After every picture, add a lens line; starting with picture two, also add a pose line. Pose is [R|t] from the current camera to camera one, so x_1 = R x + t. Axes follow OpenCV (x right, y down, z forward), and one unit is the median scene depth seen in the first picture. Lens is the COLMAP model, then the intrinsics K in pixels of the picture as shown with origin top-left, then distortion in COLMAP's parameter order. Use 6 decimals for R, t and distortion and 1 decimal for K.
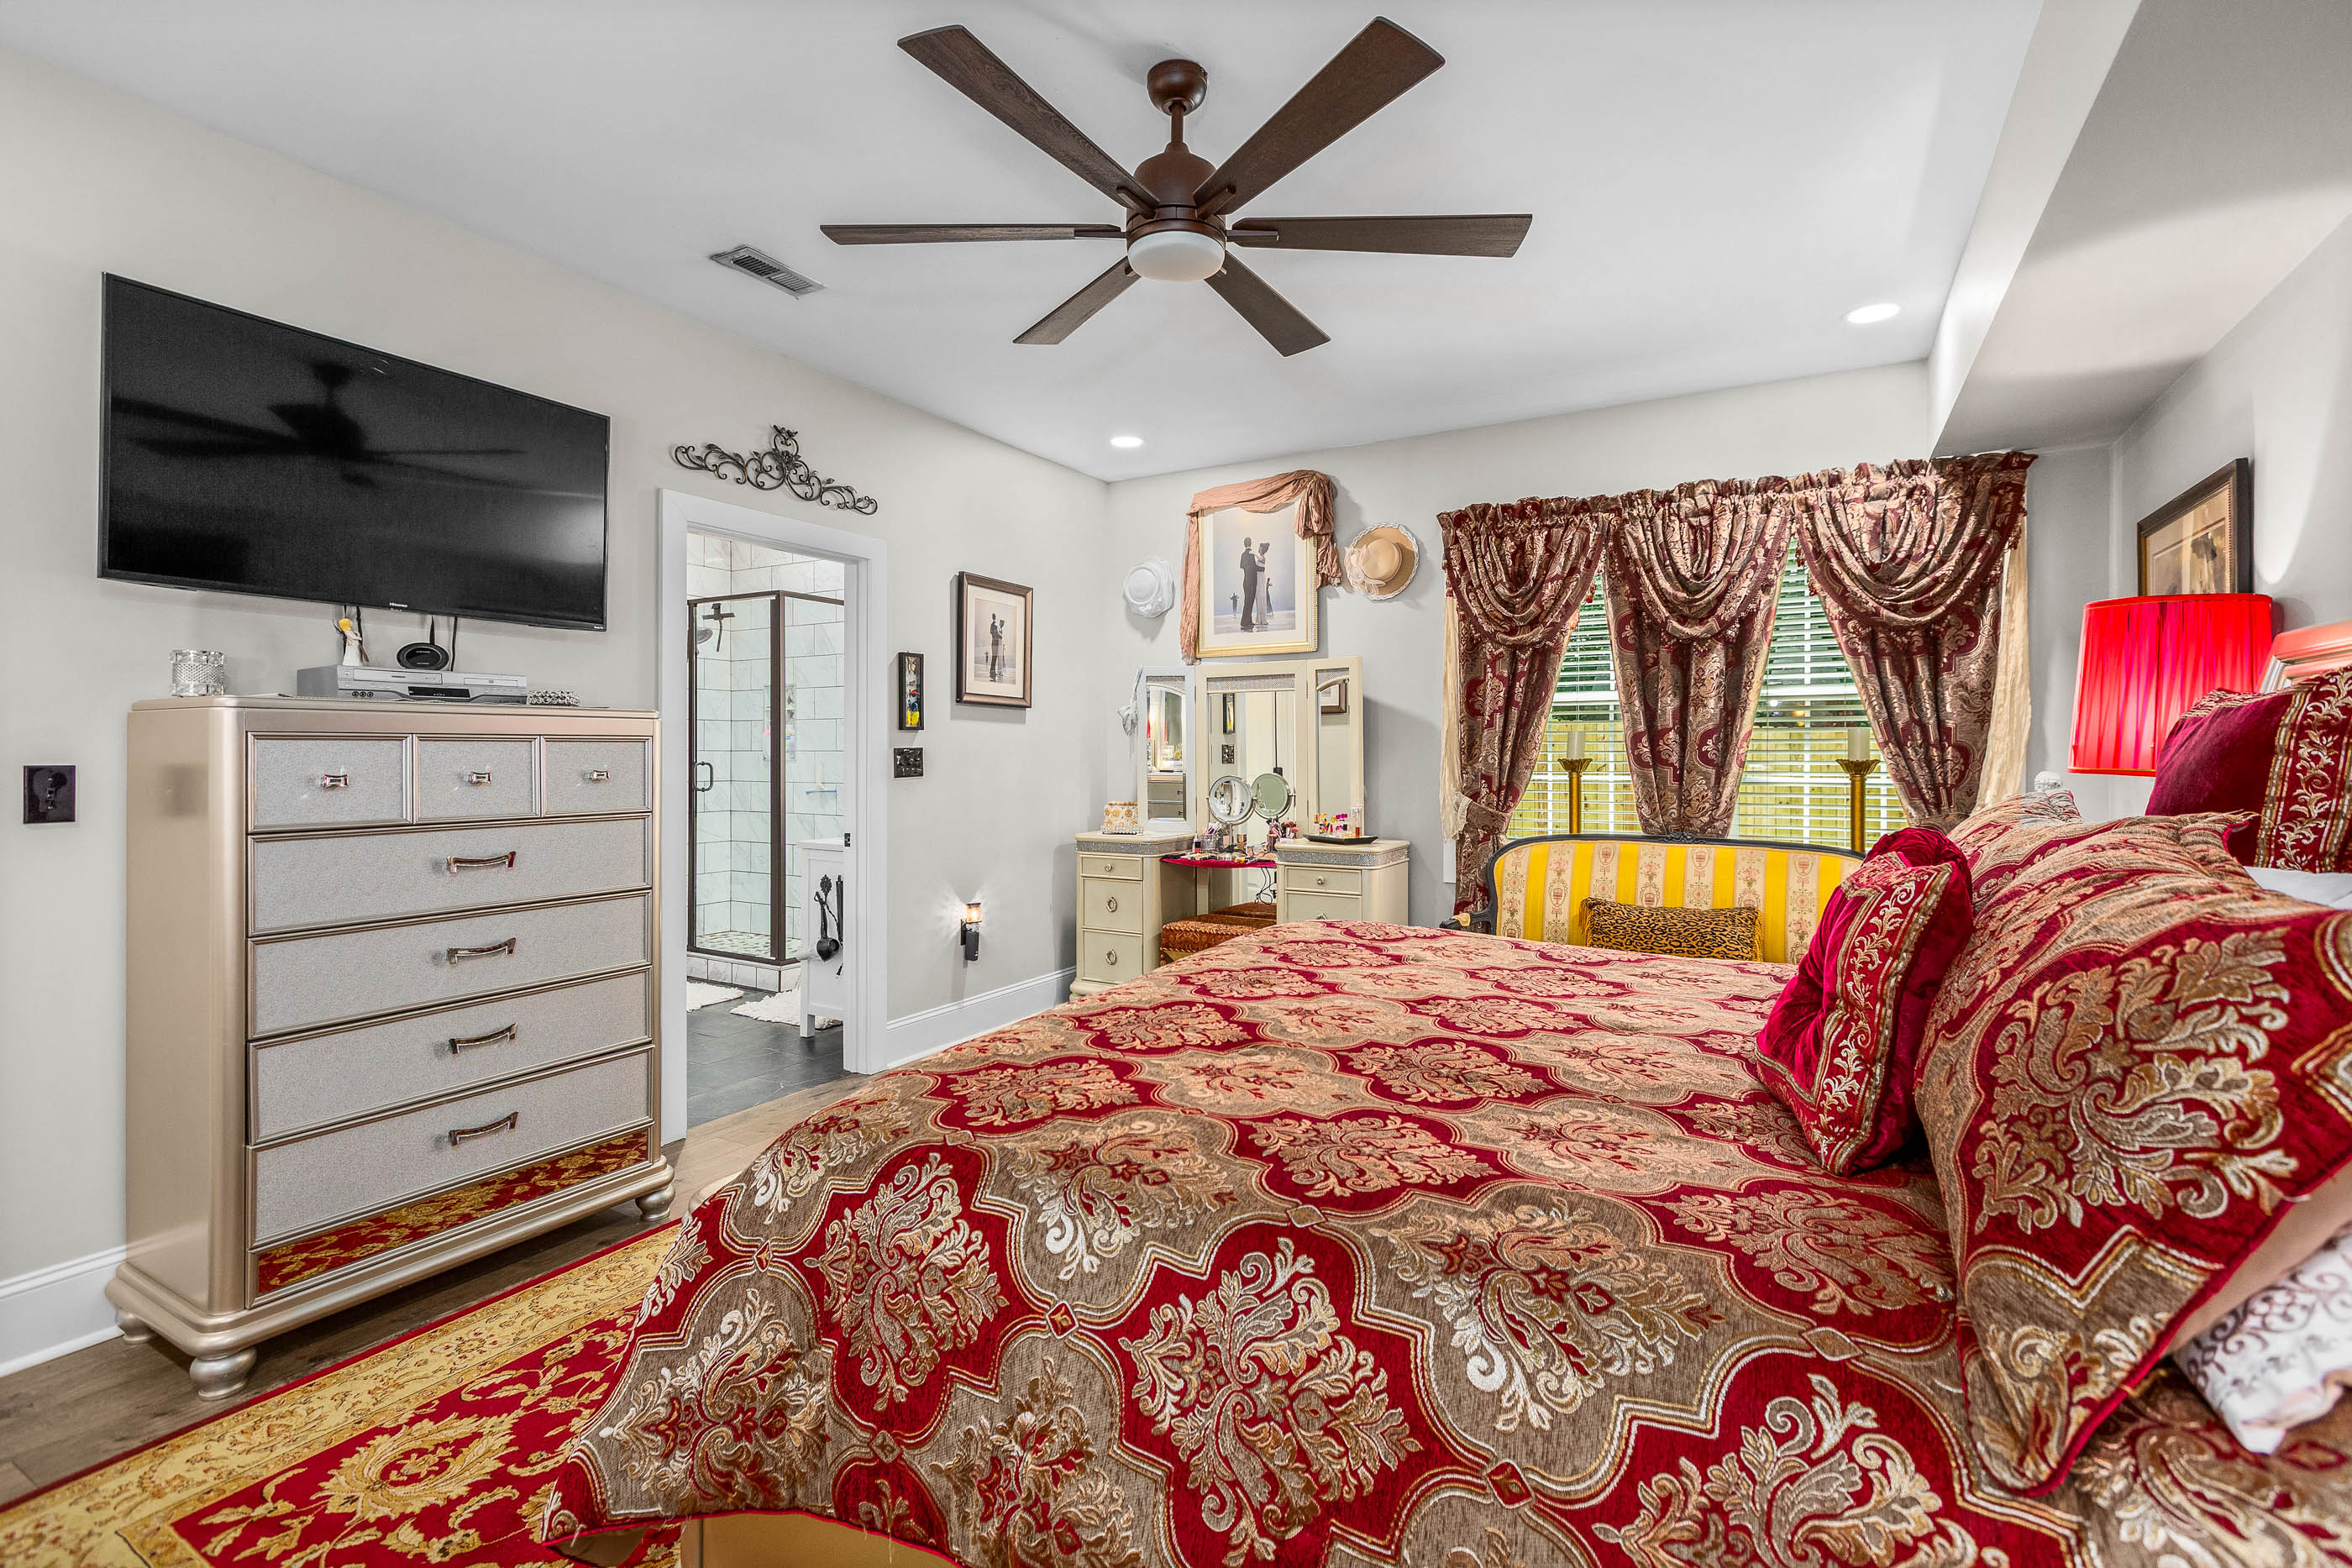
lens RADIAL K [[1087.4, 0, 1176.0], [0, 1087.4, 750.2], [0, 0, 1]] dist [0.001088, -0.000102]
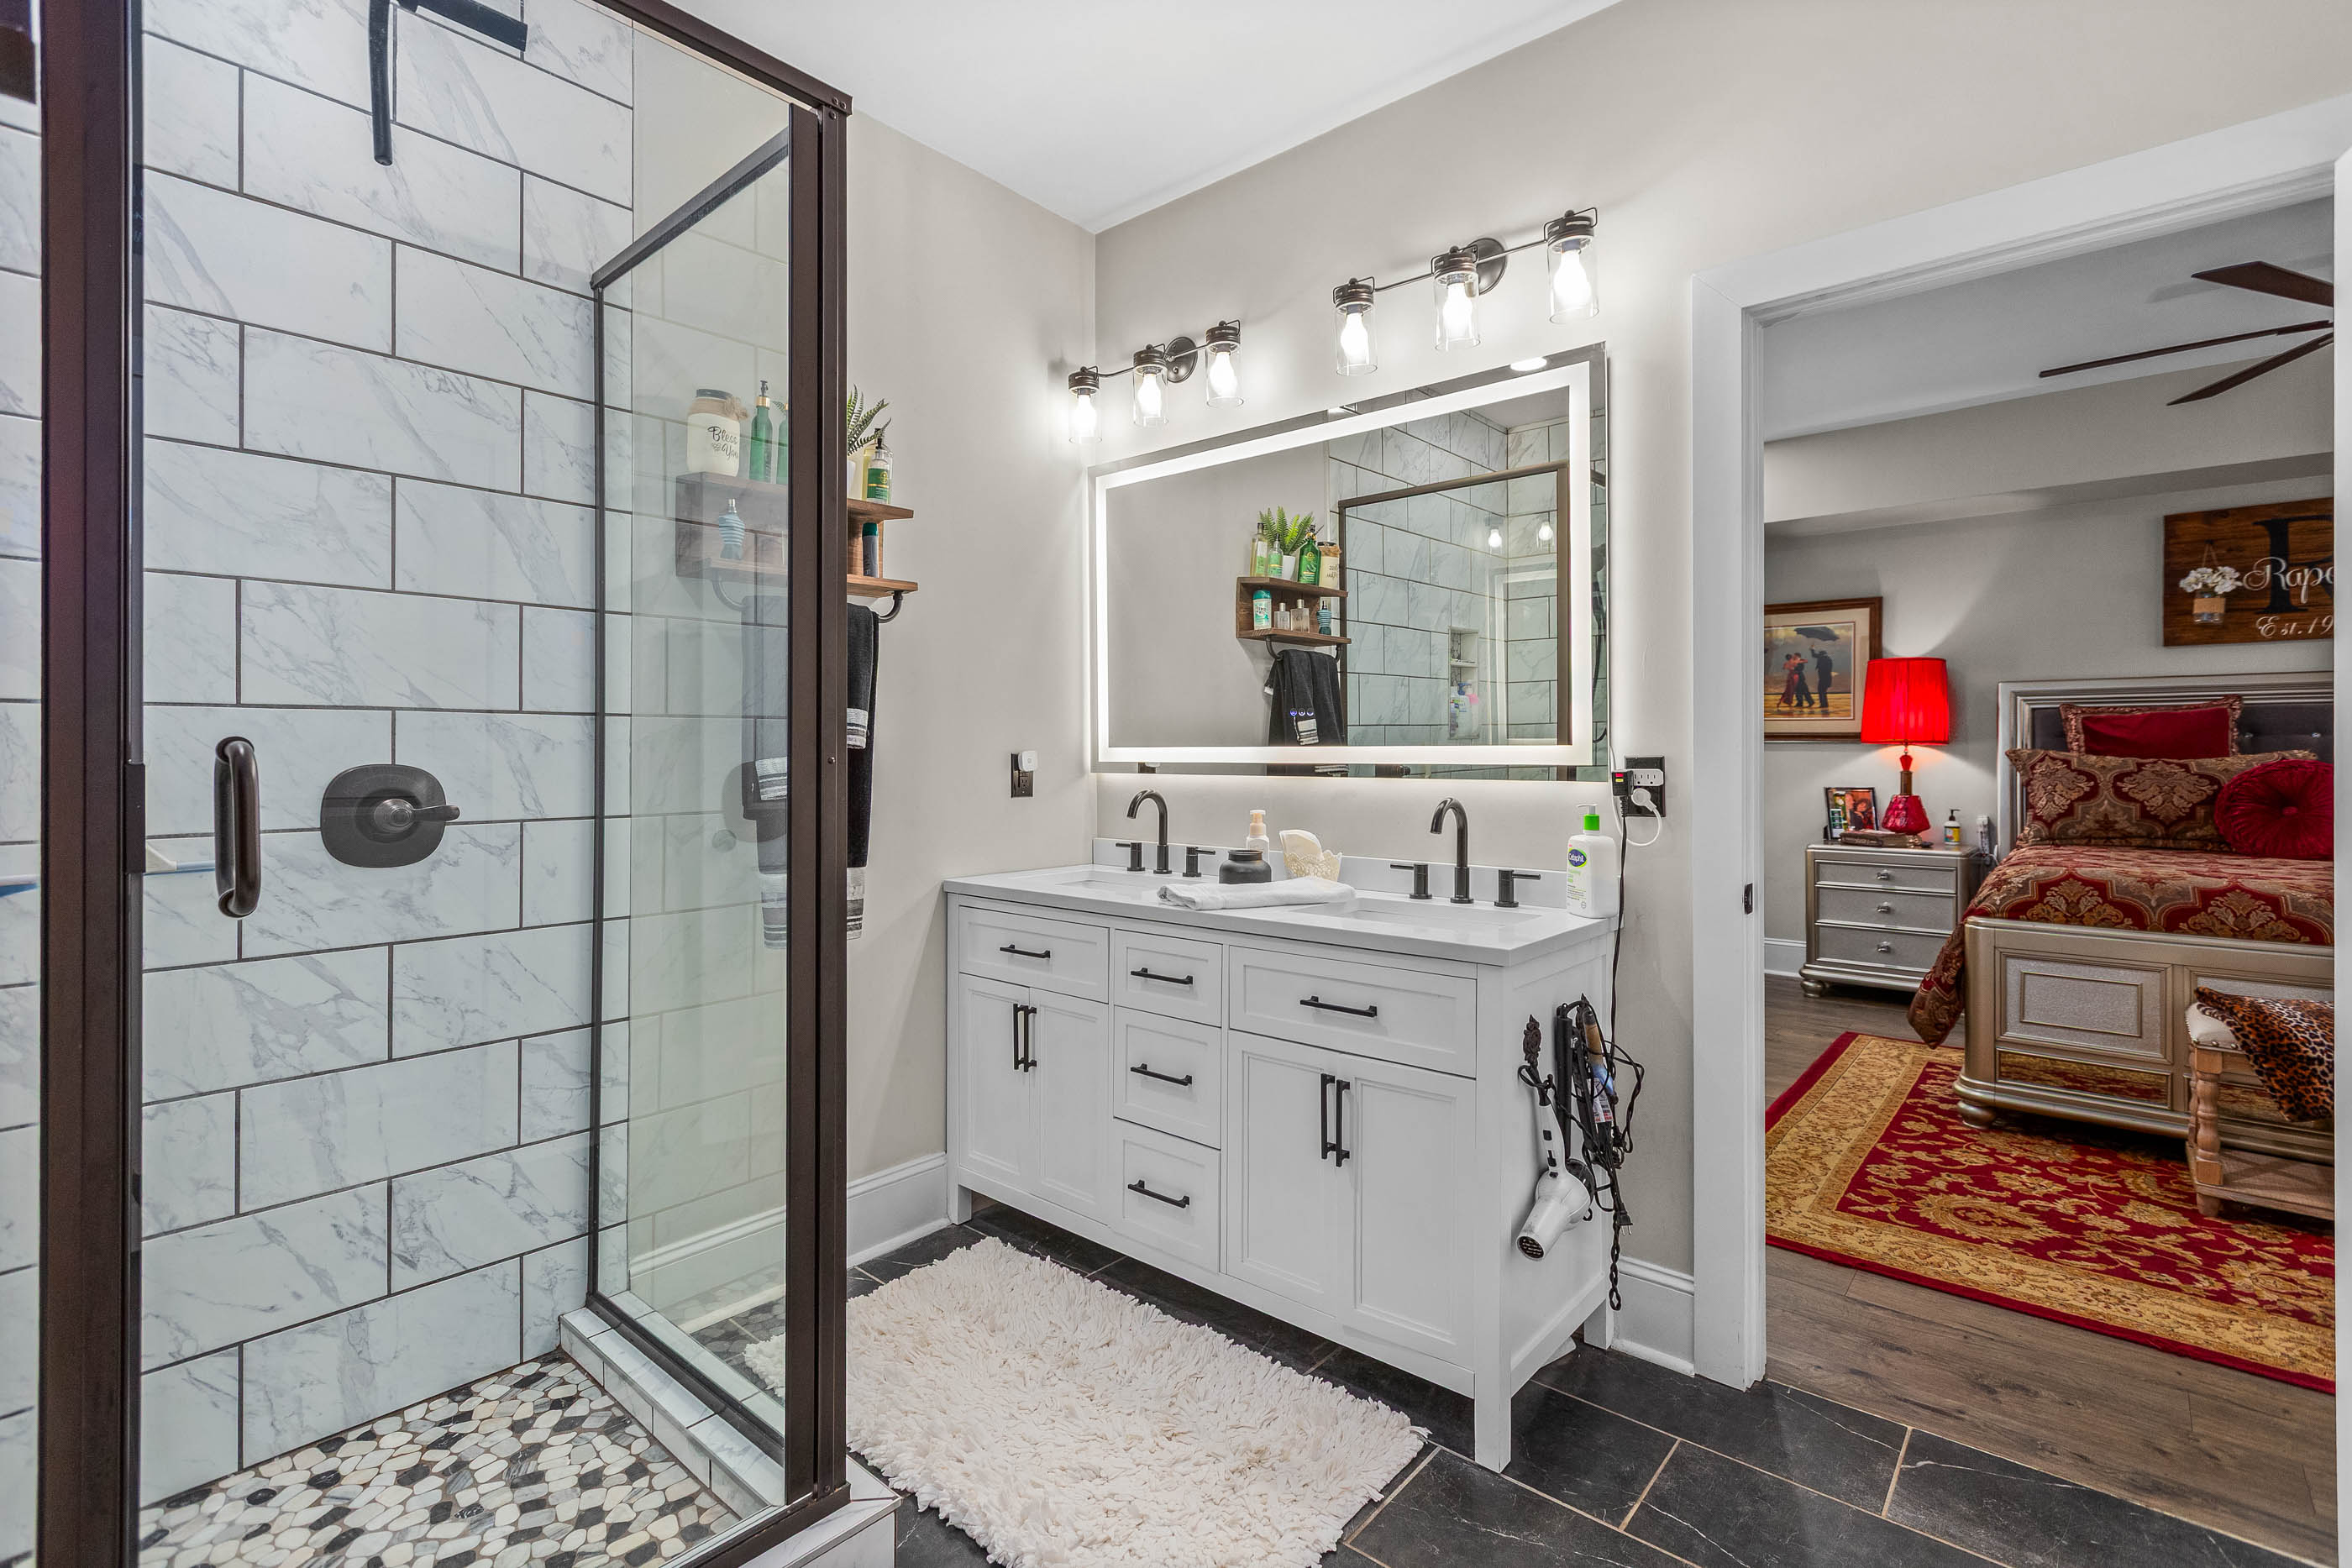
lens RADIAL K [[1087.4, 0, 1176.0], [0, 1087.4, 750.2], [0, 0, 1]] dist [0.001088, -0.000102]
pose [[0.188806, -0.003605, 0.982008, -0.814101], [0.000414, 0.999993, 0.003591, 0.016448], [-0.982014, -0.000272, 0.188806, 1.156245]]
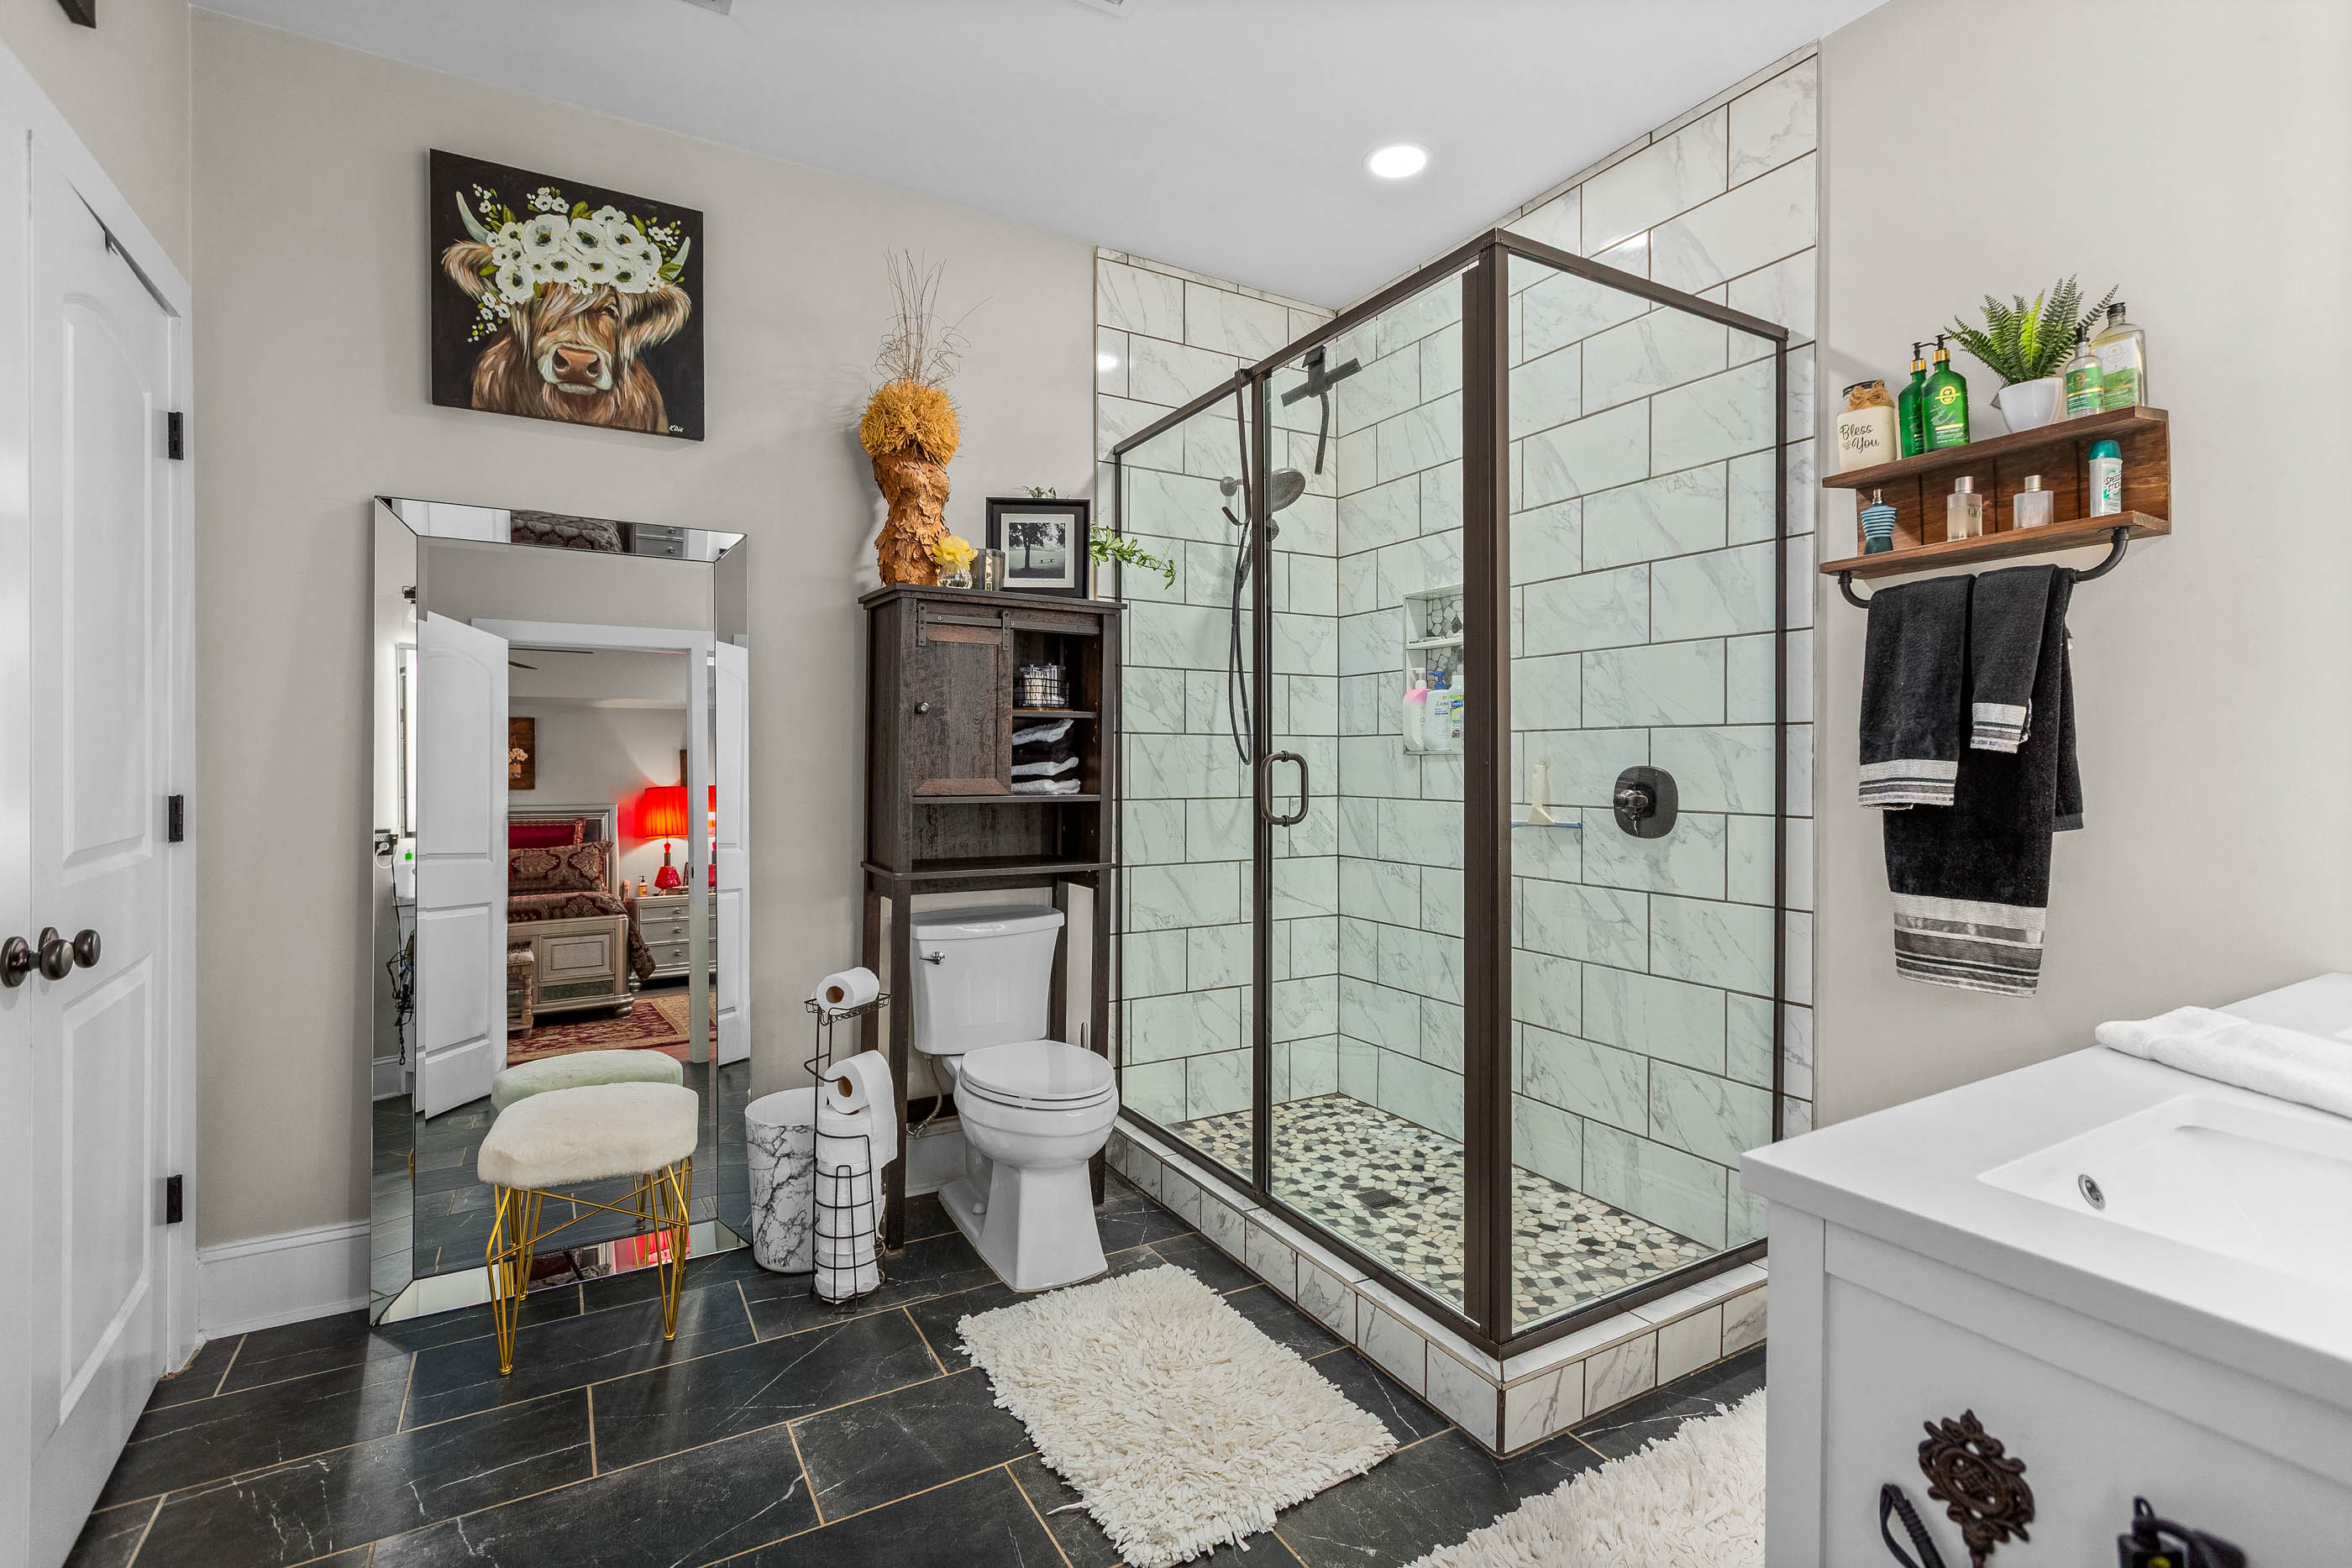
lens RADIAL K [[1073.9, 0, 1177.9], [0, 1073.9, 775.7], [0, 0, 1]] dist [0.004590, 0.000016]
pose [[0.869536, 0.004873, -0.493845, -0.379894], [0.001821, 0.999913, 0.013074, 0.020337], [0.493866, -0.012267, 0.869451, 0.884818]]
